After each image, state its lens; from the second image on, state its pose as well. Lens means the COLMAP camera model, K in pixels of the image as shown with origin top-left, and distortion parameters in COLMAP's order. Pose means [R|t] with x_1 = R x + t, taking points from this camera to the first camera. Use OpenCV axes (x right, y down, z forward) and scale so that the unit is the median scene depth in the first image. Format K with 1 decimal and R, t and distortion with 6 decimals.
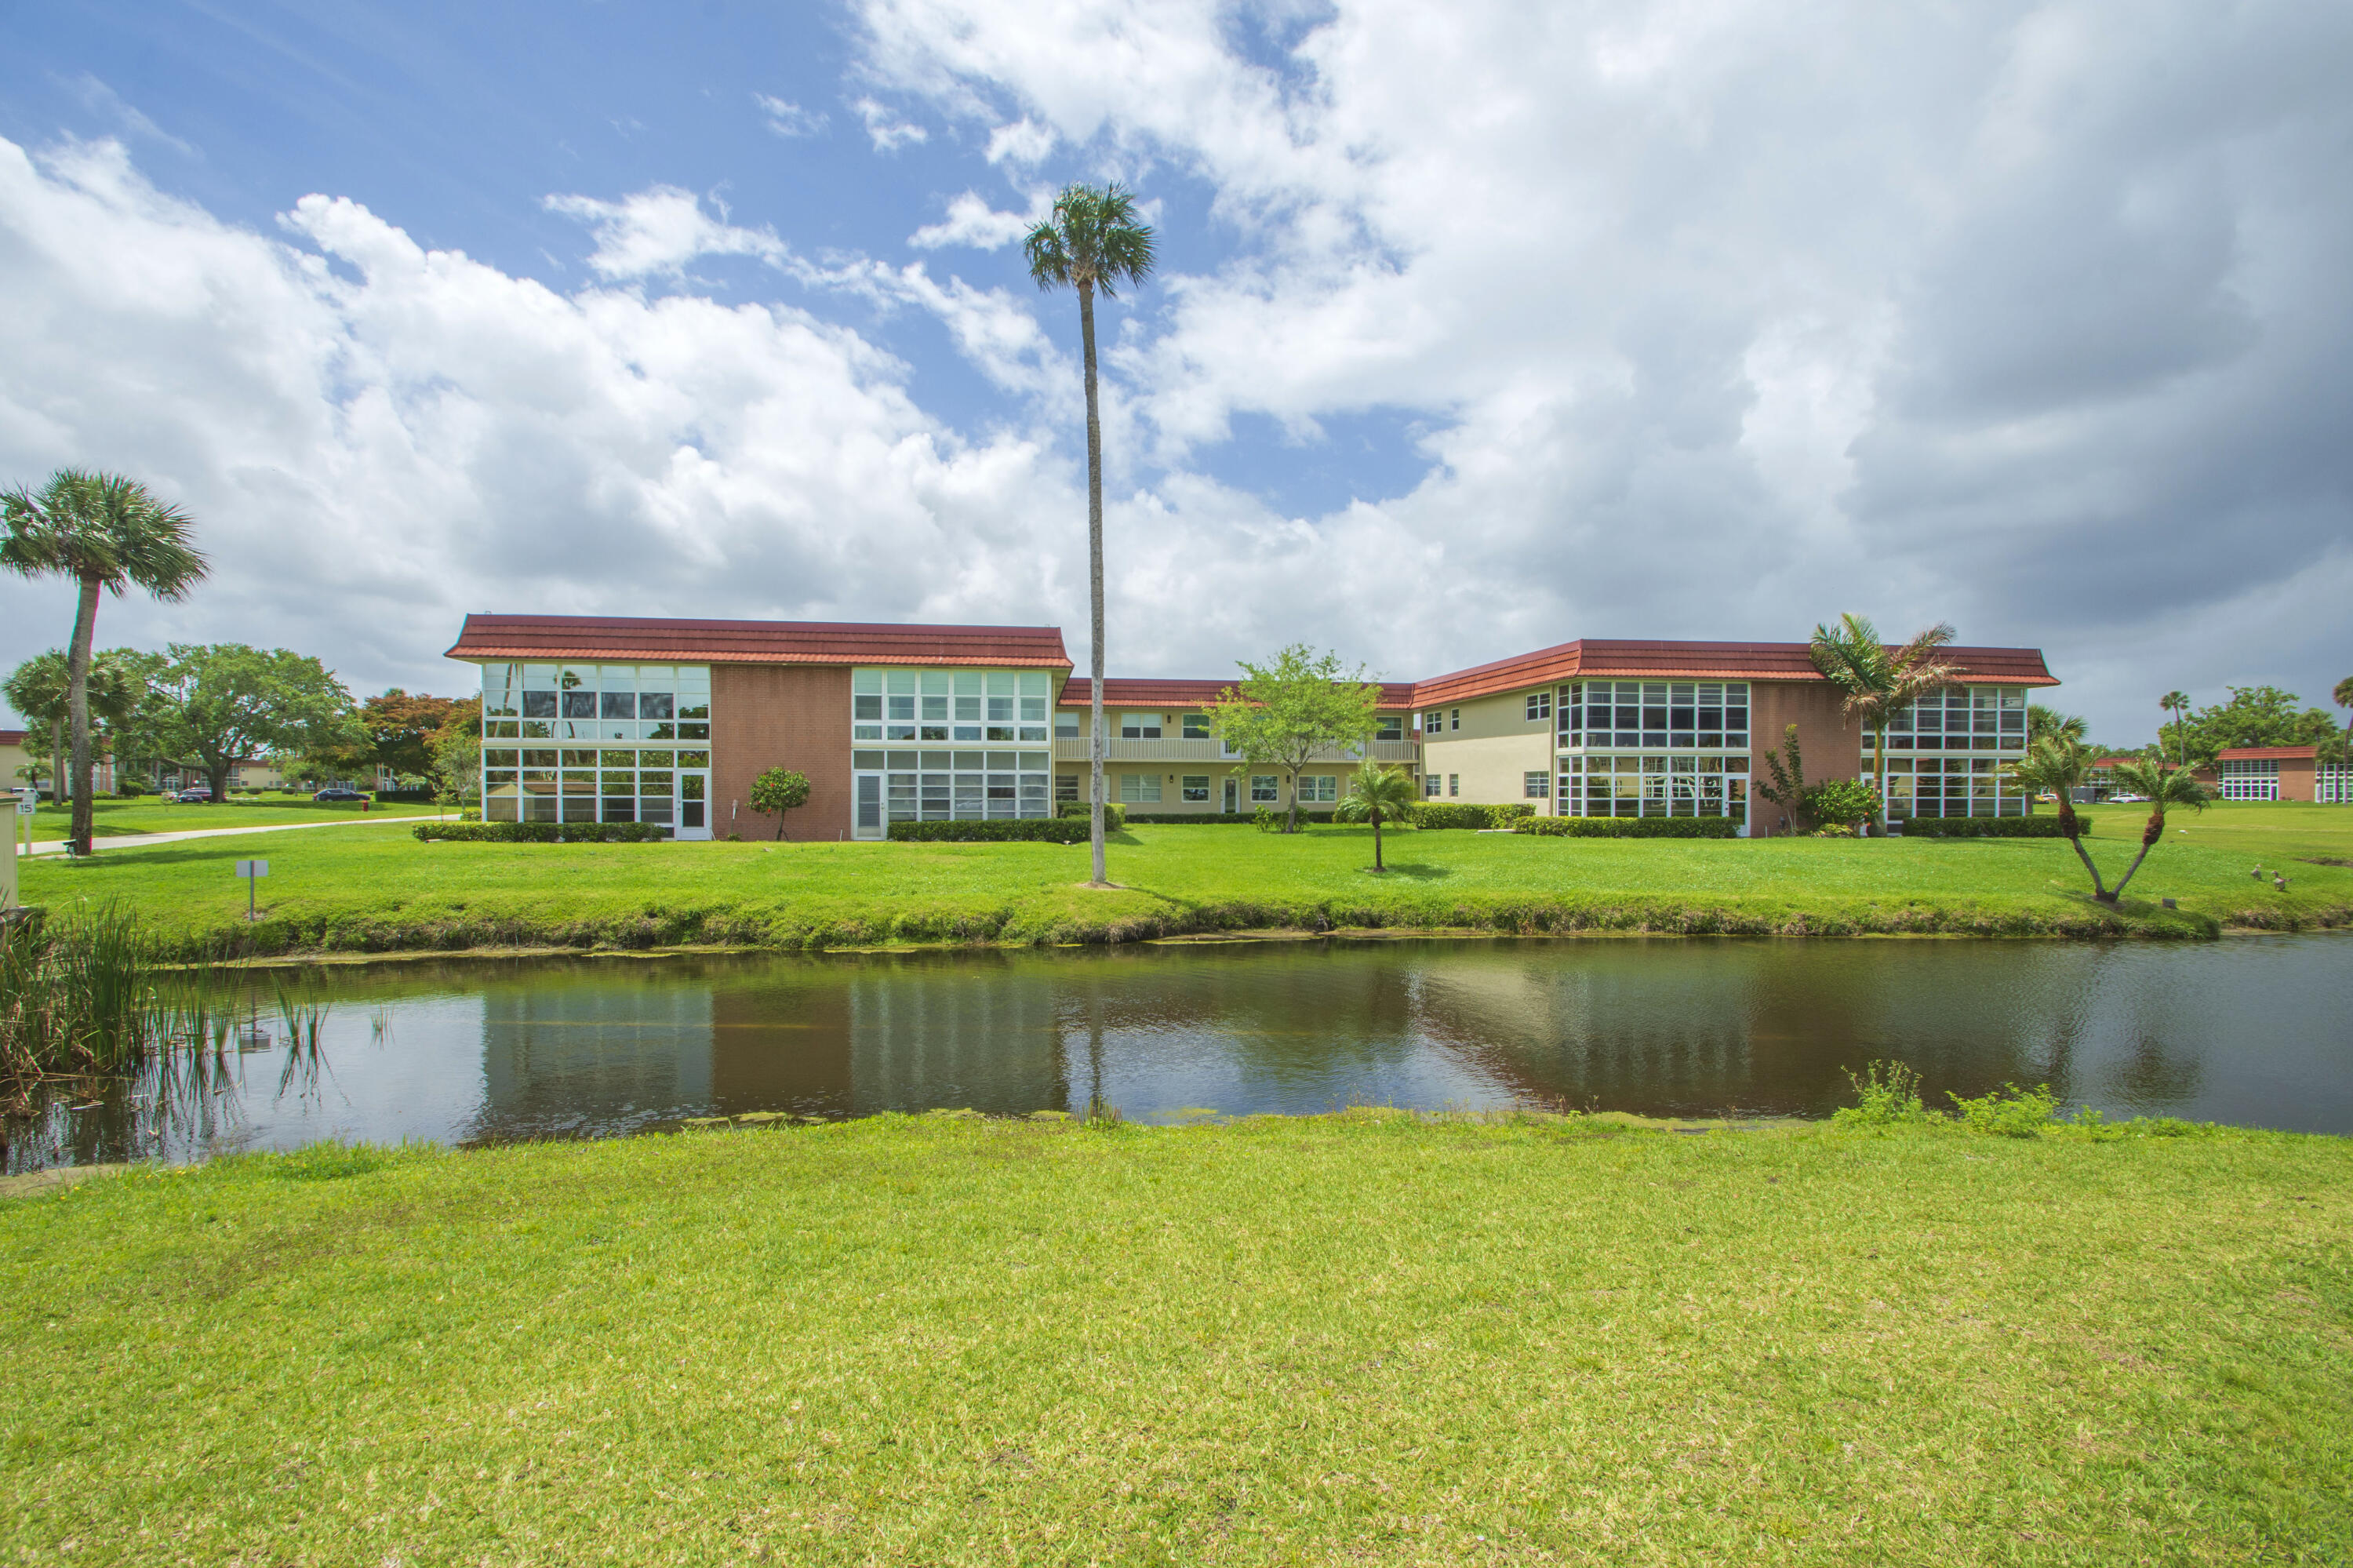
lens RADIAL K [[1036.6, 0, 1158.8], [0, 1036.6, 801.7], [0, 0, 1]] dist [0.008896, -0.008865]
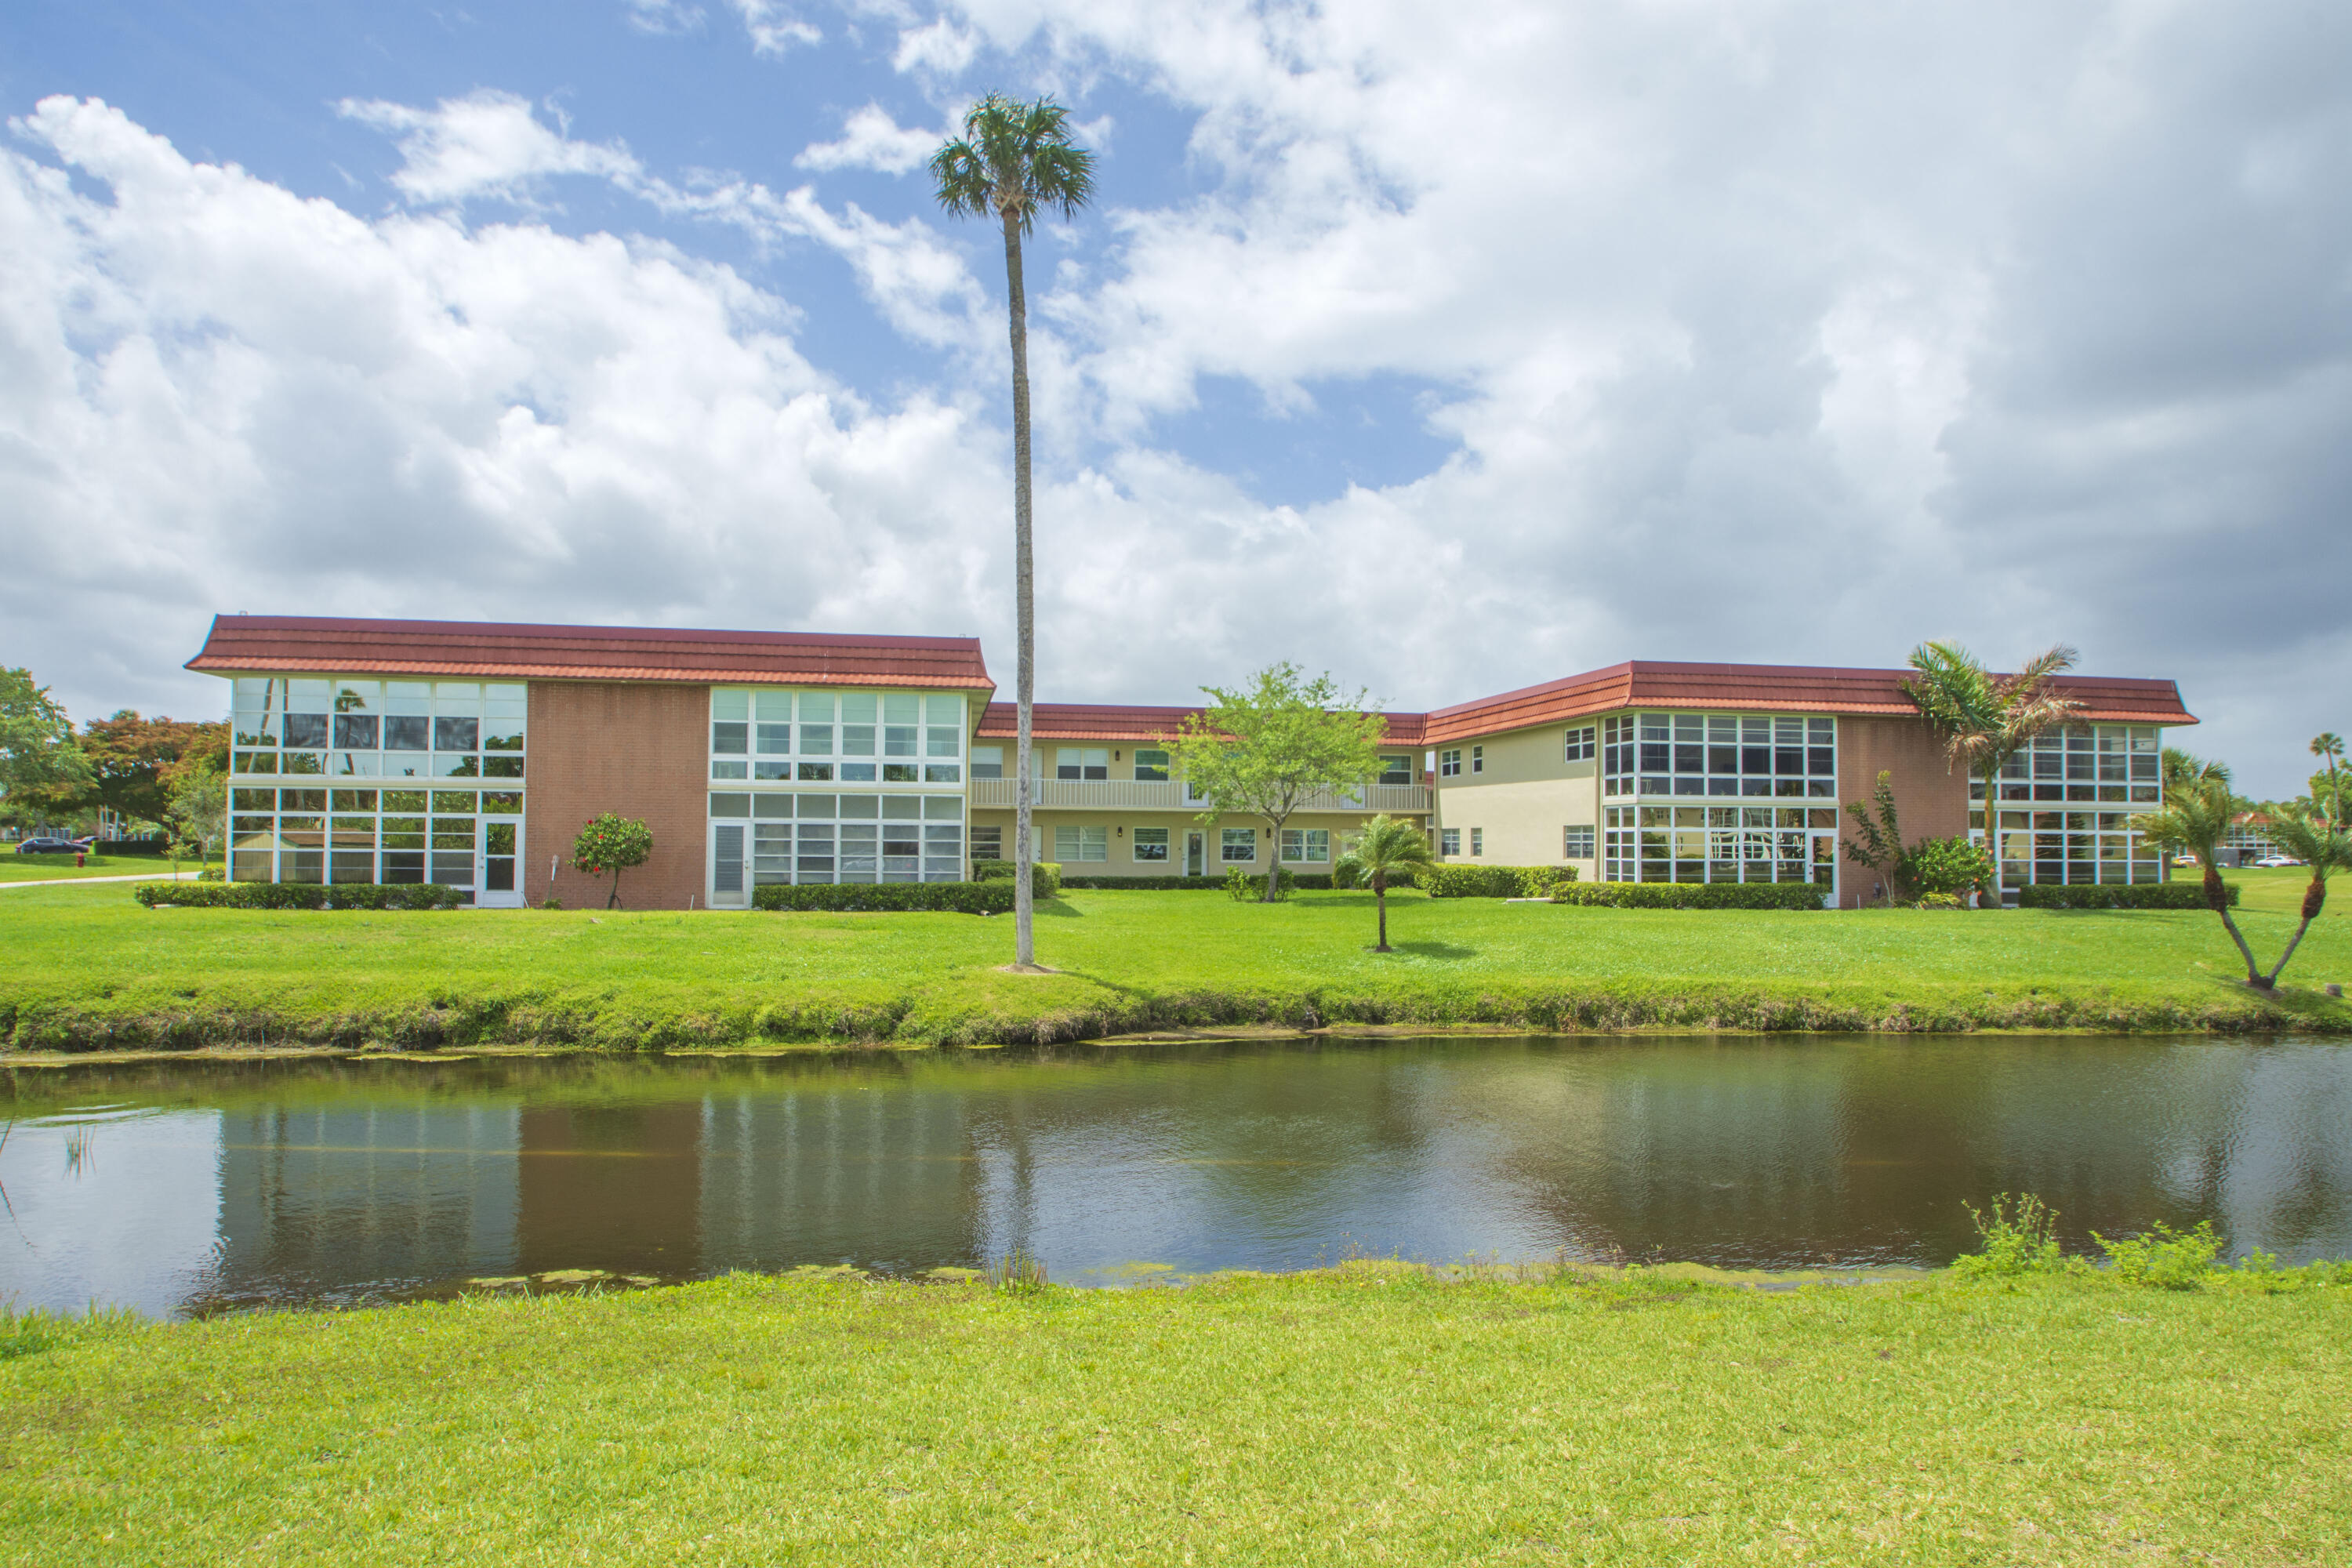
lens RADIAL K [[1319.3, 0, 1155.5], [0, 1319.3, 793.5], [0, 0, 1]] dist [-0.025013, -0.000398]
pose [[0.999244, 0.007048, 0.038245, 0.001107], [-0.005091, 0.998684, -0.051031, -0.000425], [-0.038554, 0.050797, 0.997965, 0.005080]]
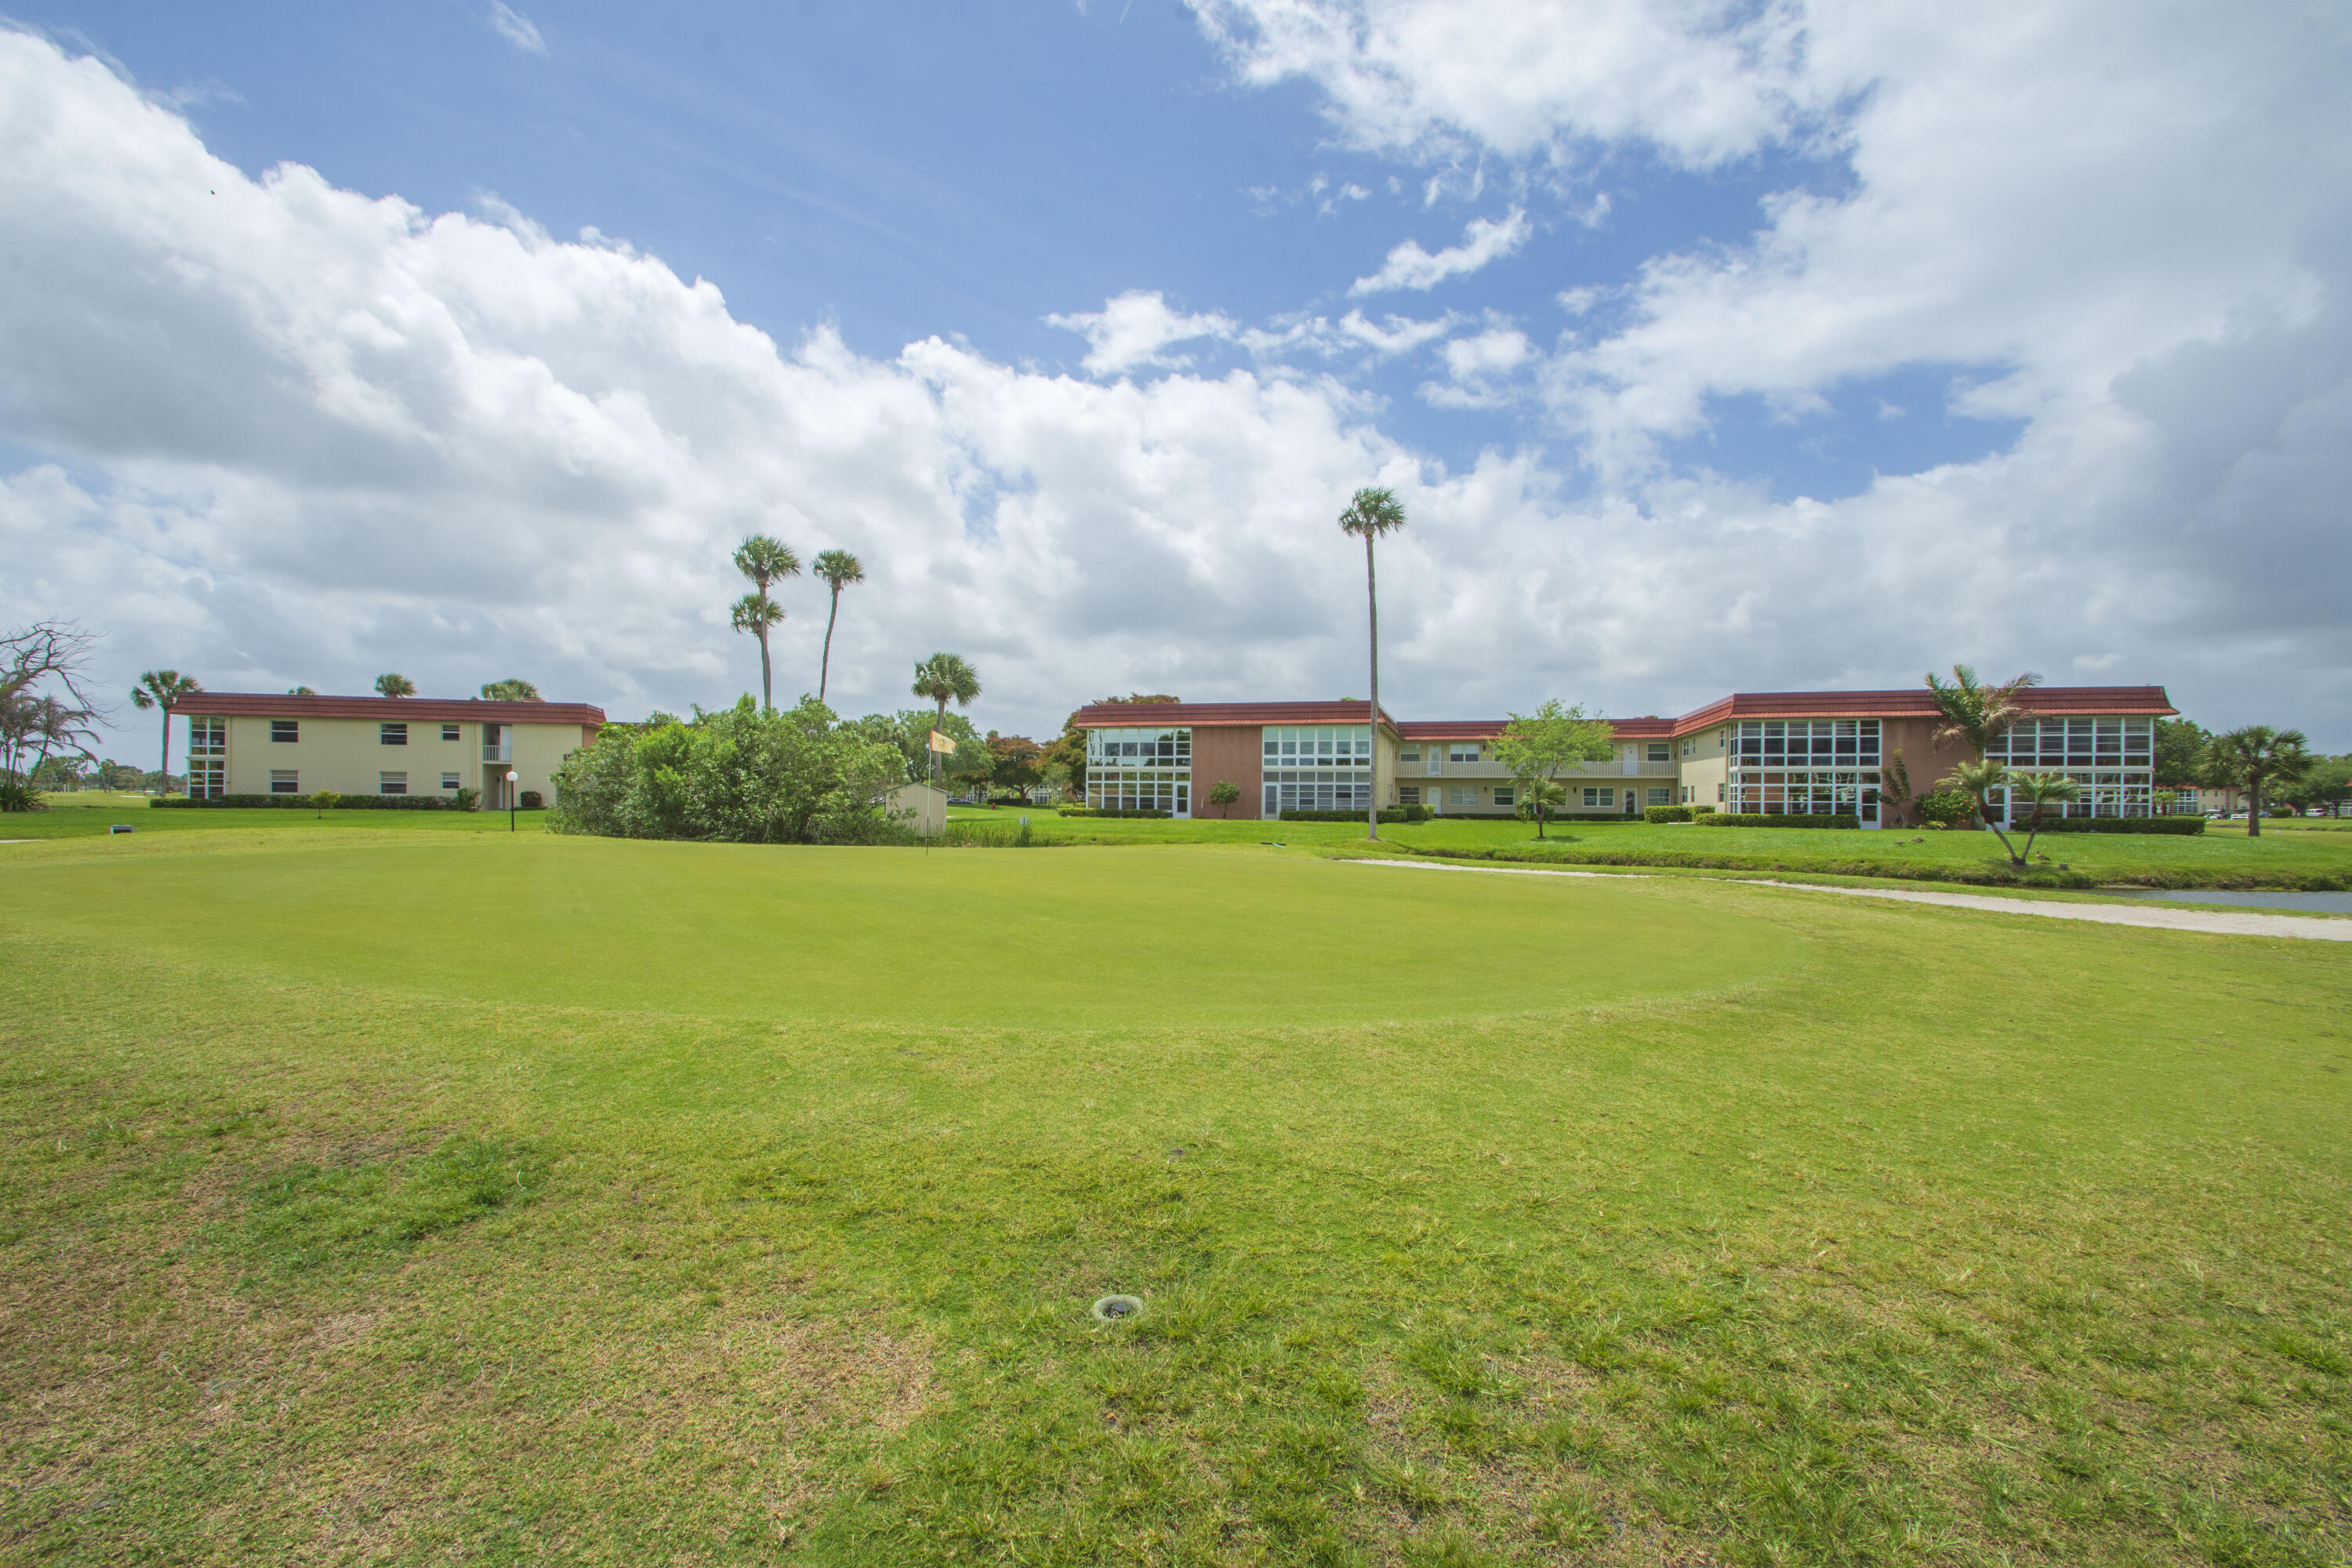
lens RADIAL K [[1036.1, 0, 1156.8], [0, 1036.1, 797.4], [0, 0, 1]] dist [0.008896, -0.008865]
pose [[0.912109, 0.004650, -0.409922, 0.309850], [-0.013539, 0.999732, -0.018784, 0.035758], [0.409725, 0.022683, 0.911927, -0.810002]]
